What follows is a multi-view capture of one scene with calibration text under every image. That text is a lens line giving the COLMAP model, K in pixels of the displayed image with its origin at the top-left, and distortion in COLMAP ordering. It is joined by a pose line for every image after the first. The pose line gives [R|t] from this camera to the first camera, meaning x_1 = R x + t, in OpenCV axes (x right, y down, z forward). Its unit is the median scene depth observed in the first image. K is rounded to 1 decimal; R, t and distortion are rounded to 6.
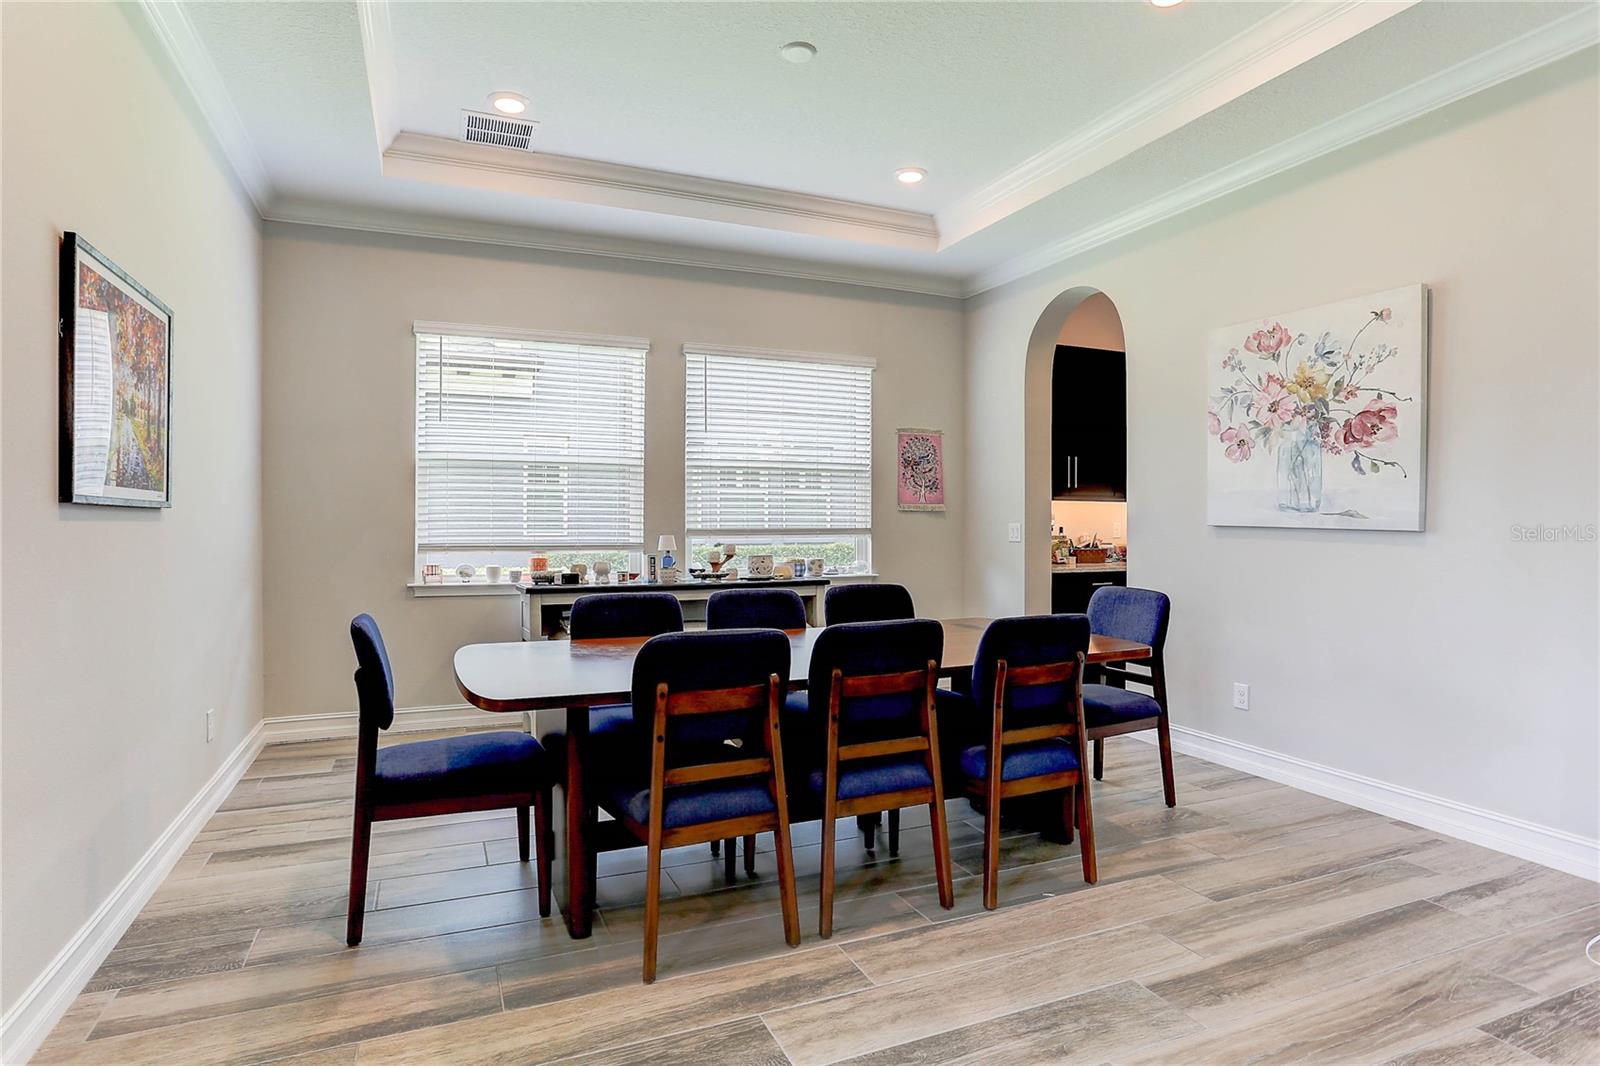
lens RADIAL K [[834.6, 0, 780.1], [0, 834.6, 530.7], [0, 0, 1]] dist [-0.065784, 0.033461]
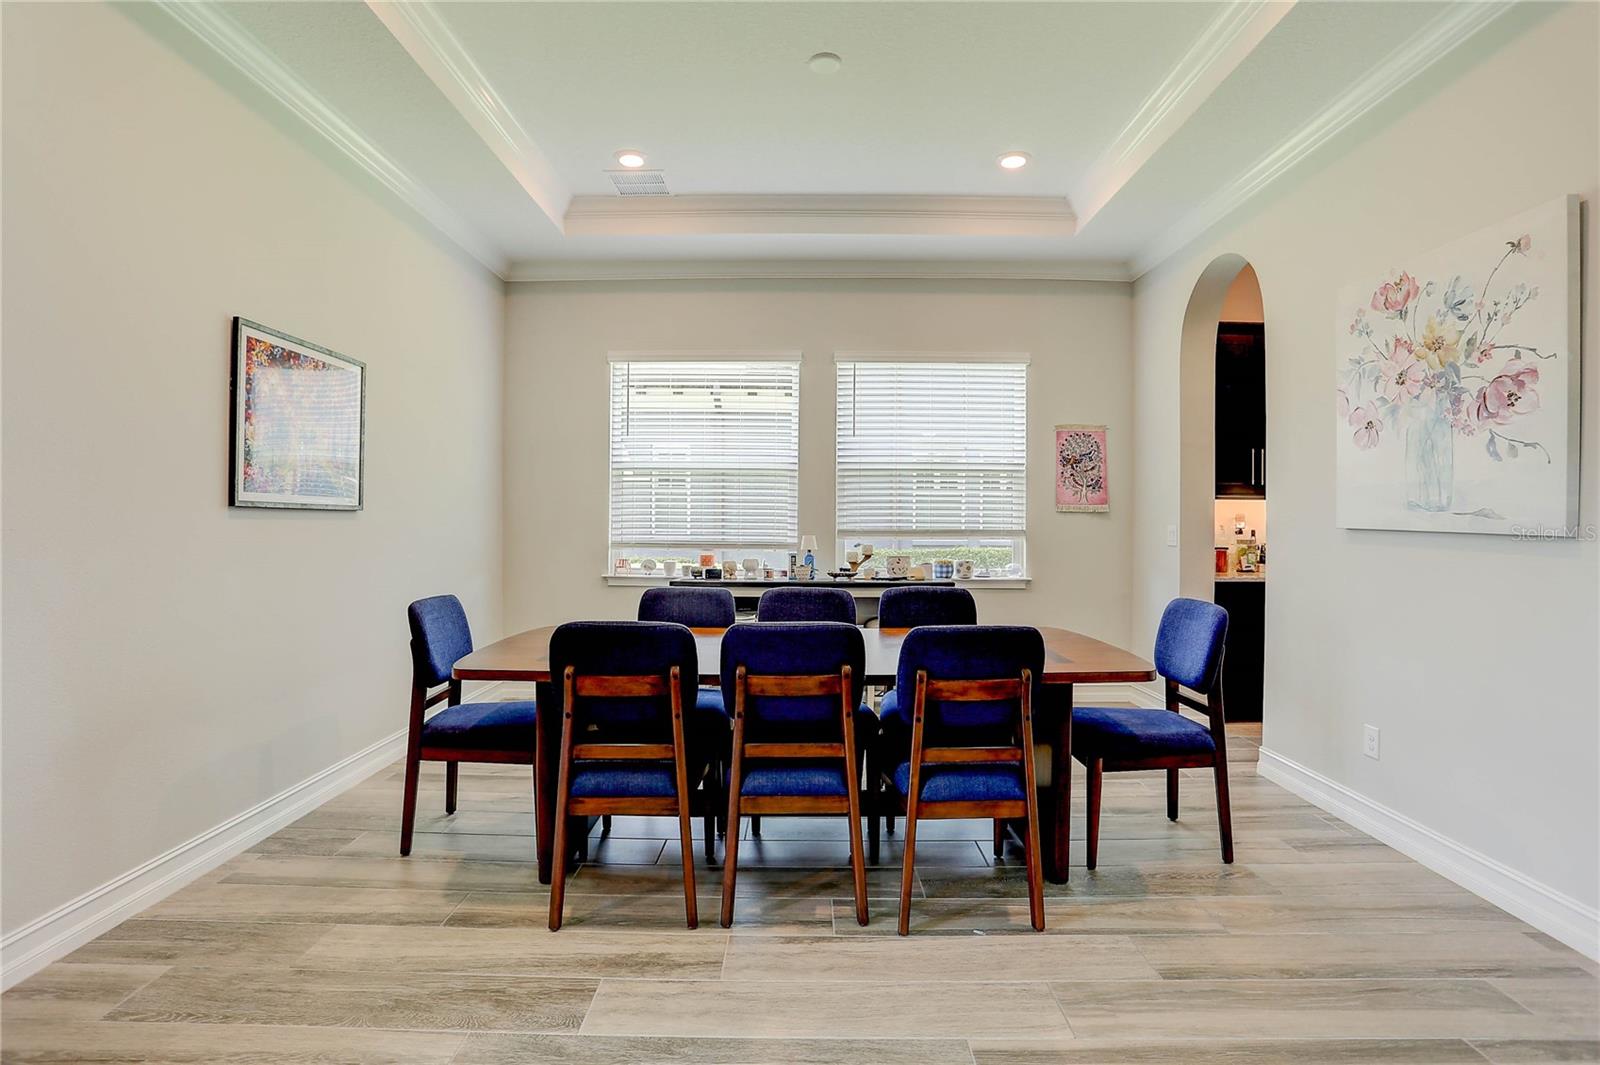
lens RADIAL K [[793.2, 0, 800.0], [0, 793.2, 532.5], [0, 0, 1]] dist [-0.084951, 0.032644]
pose [[0.920198, 0.007466, -0.391382, 0.374432], [-0.007459, 0.999971, 0.001538, 0.000555], [0.391382, 0.001504, 0.920227, 0.103785]]
